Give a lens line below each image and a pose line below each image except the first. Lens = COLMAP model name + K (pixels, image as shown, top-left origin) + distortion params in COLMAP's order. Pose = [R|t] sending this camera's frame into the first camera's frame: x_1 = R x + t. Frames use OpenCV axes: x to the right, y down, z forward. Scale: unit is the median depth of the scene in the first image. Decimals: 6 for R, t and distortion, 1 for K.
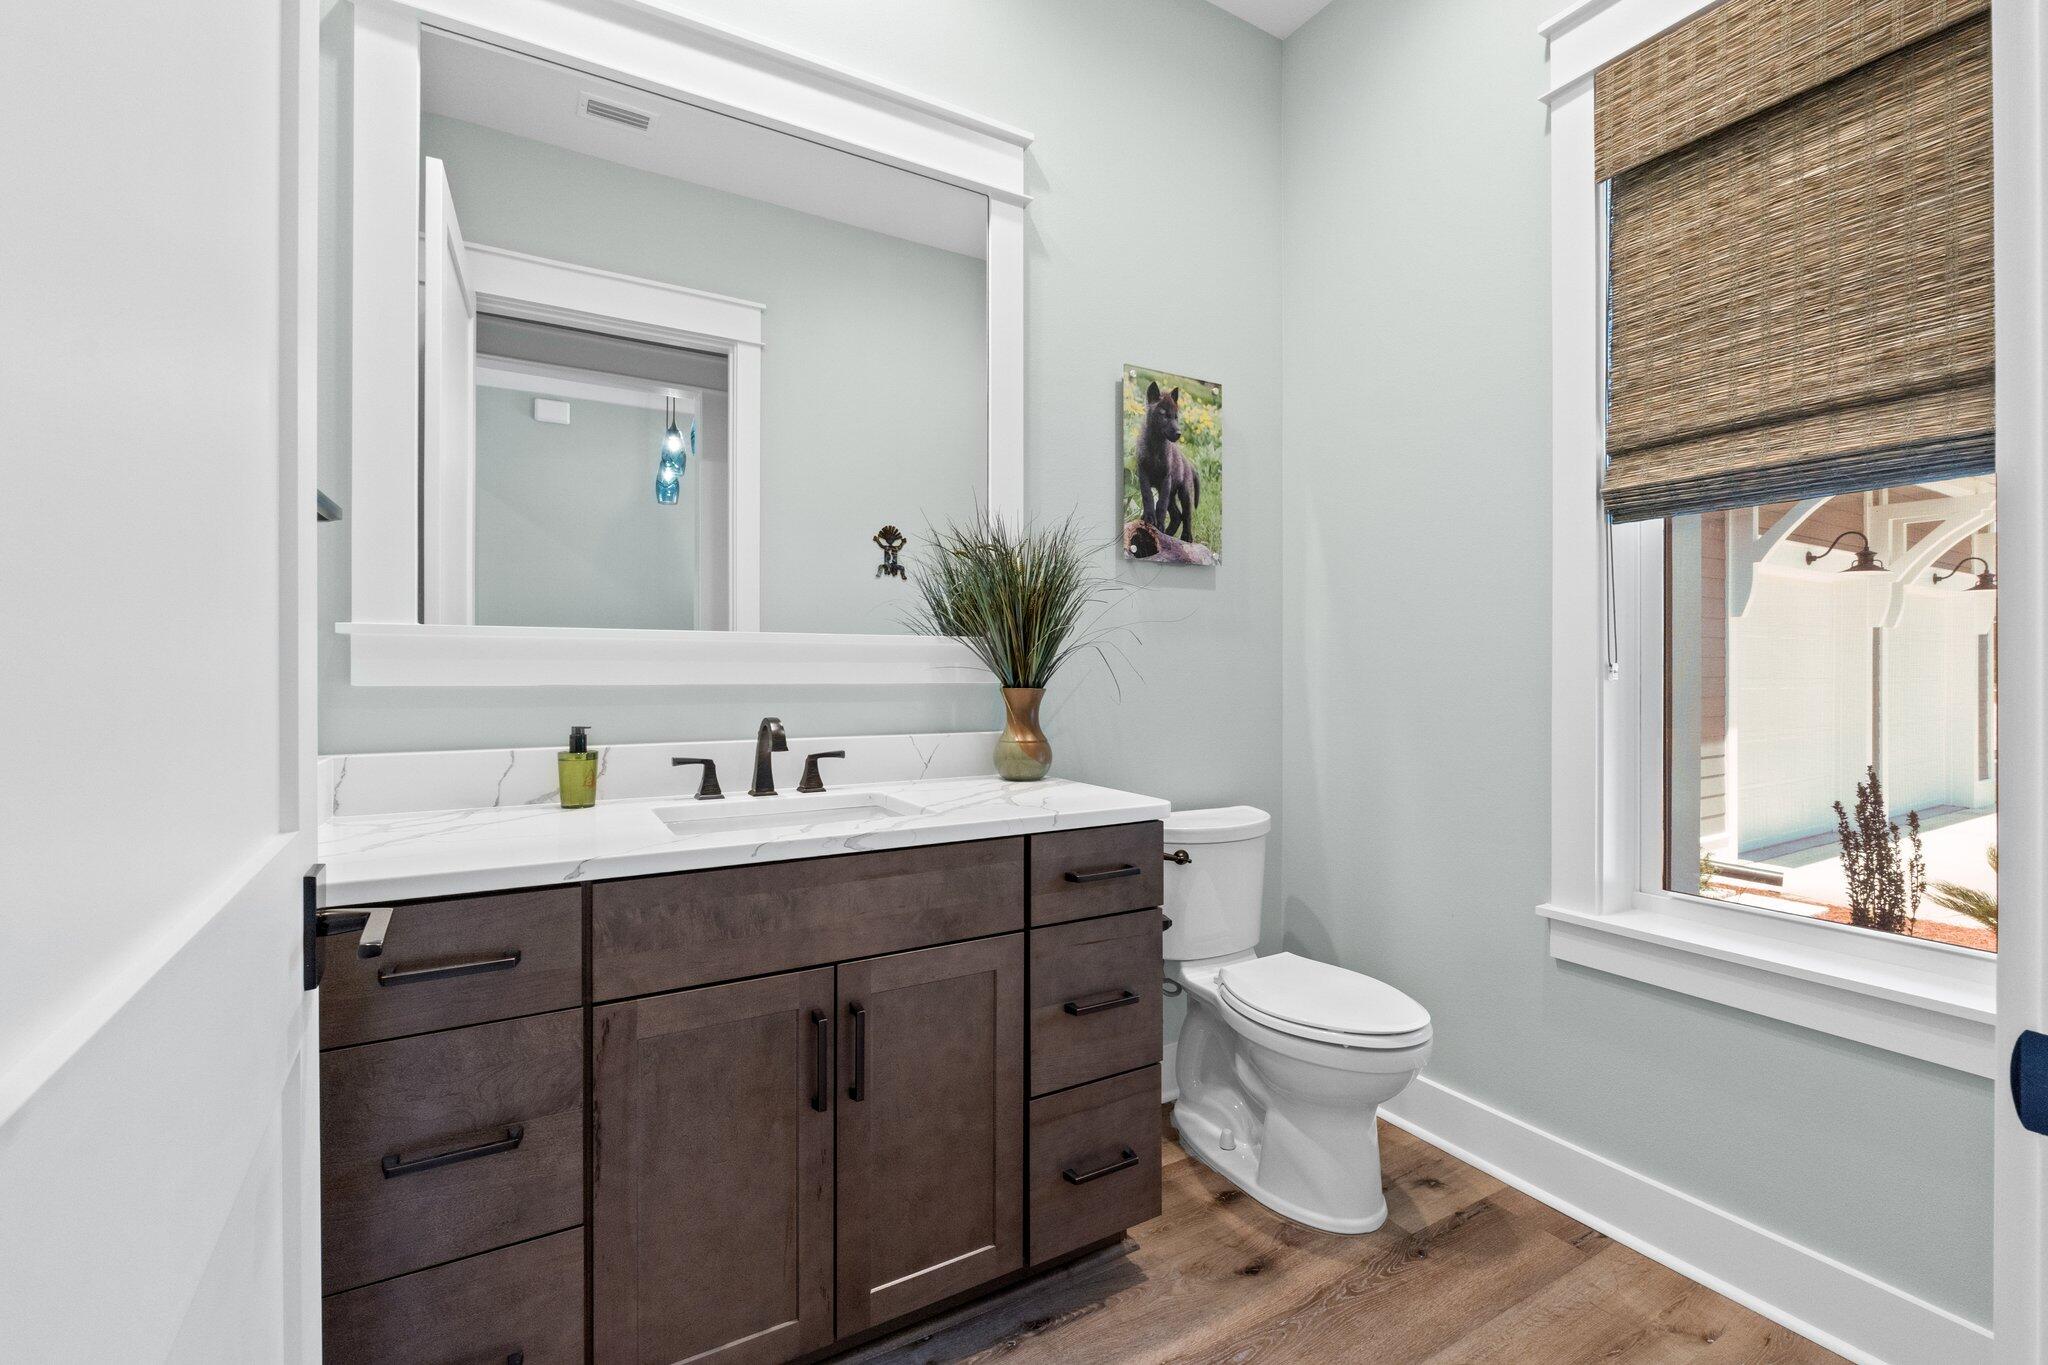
lens RADIAL K [[879.8, 0, 1020.0], [0, 879.8, 672.3], [0, 0, 1]] dist [0.002460, 0.000029]
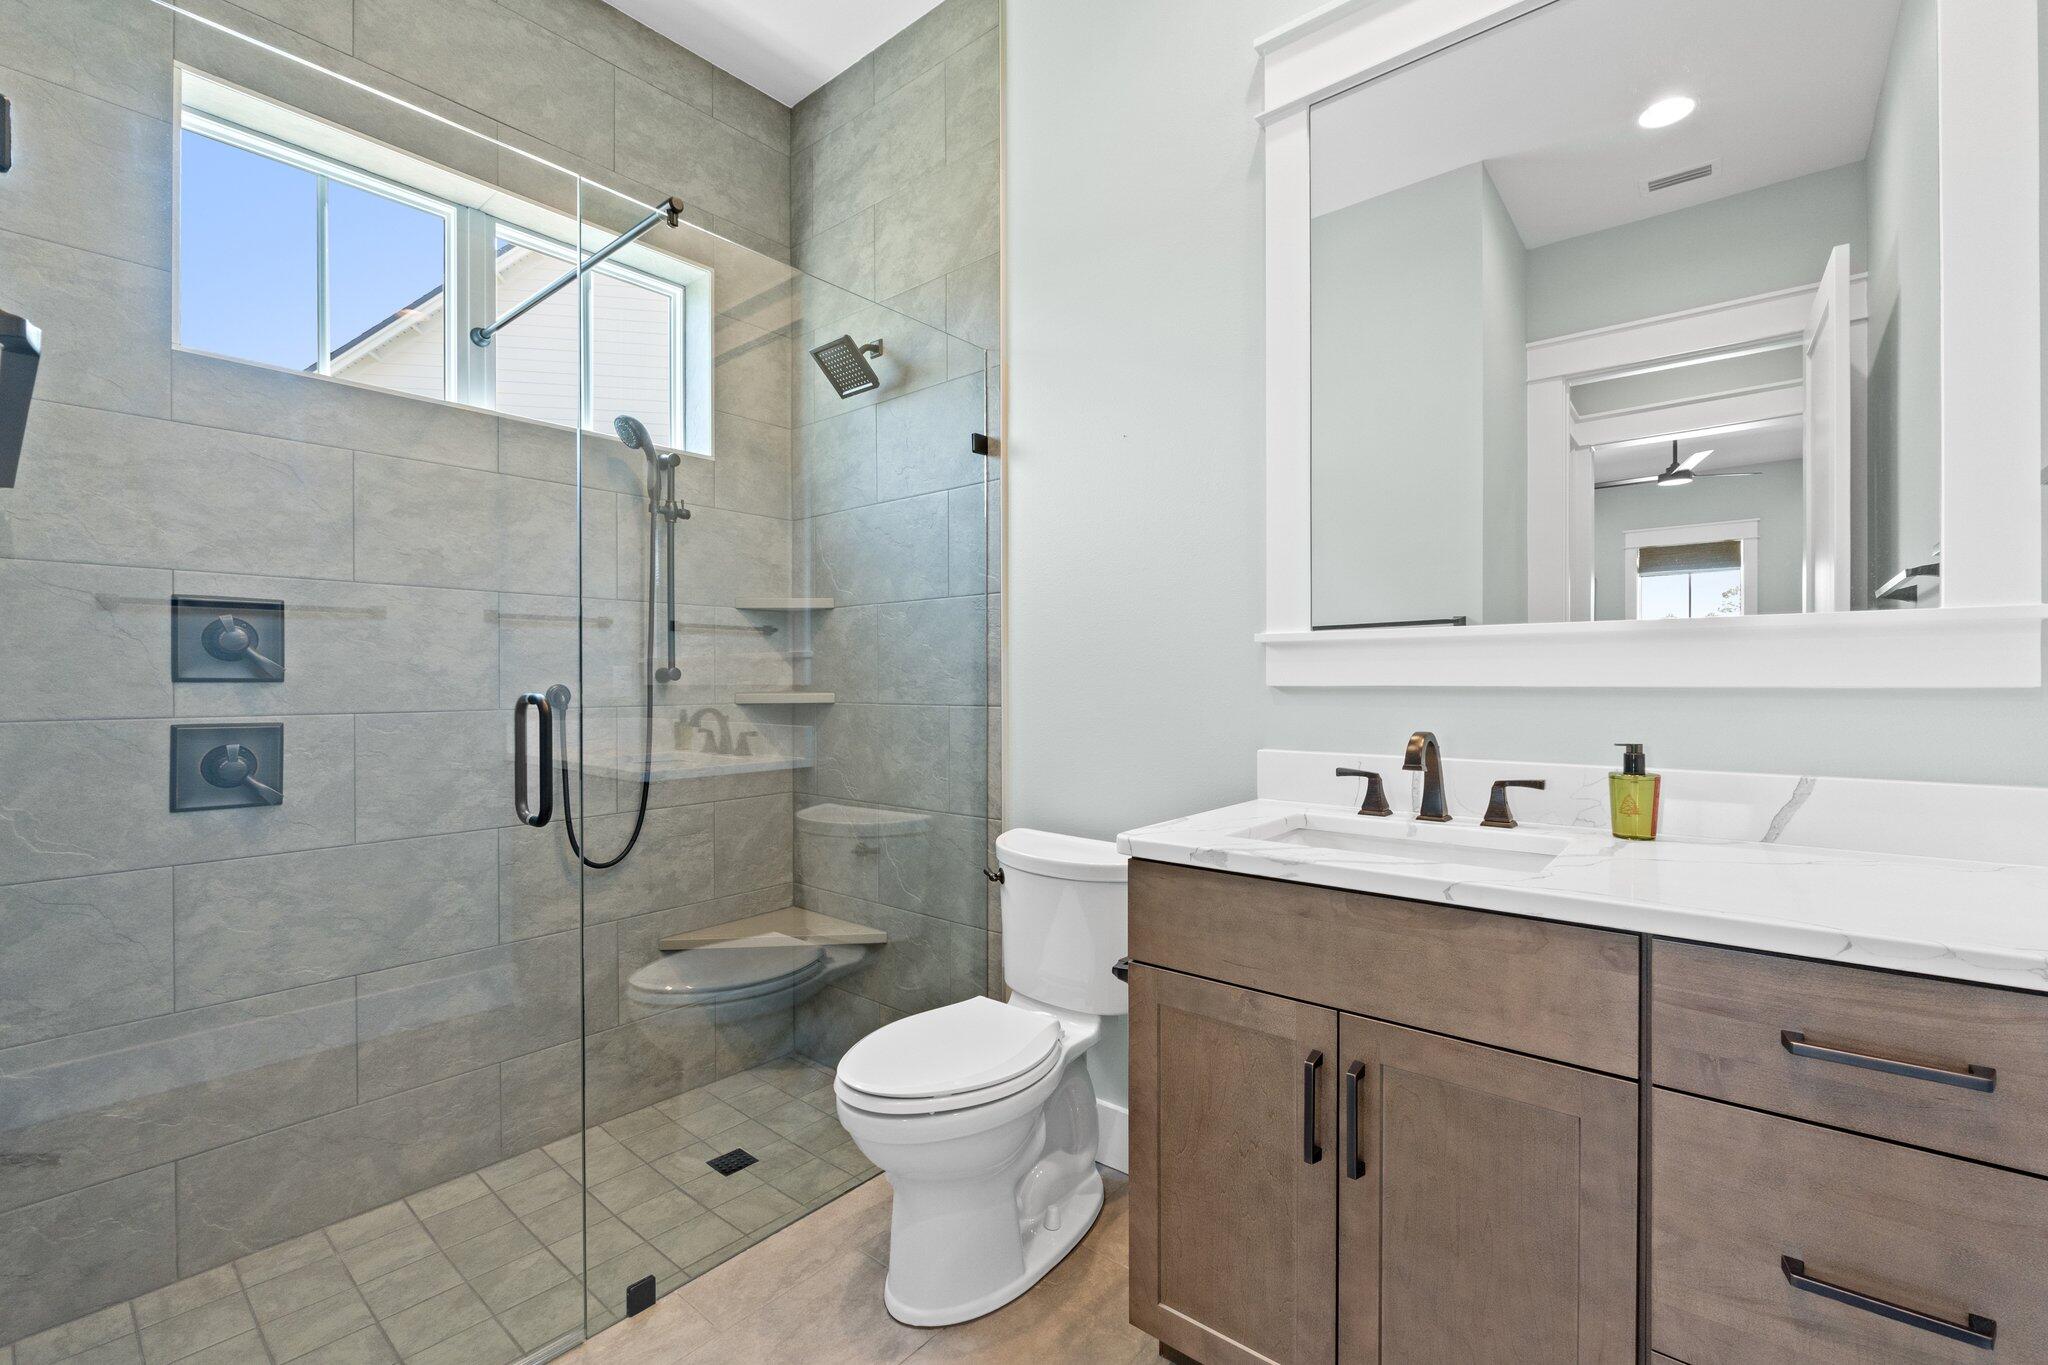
lens RADIAL K [[879.8, 0, 1022.8], [0, 879.8, 684.9], [0, 0, 1]] dist [0.002460, 0.000029]
pose [[0.325894, 0.000215, -0.945406, 0.410091], [-0.002174, 0.999998, -0.000522, 0.004254], [0.945404, 0.002225, 0.325893, 0.316816]]
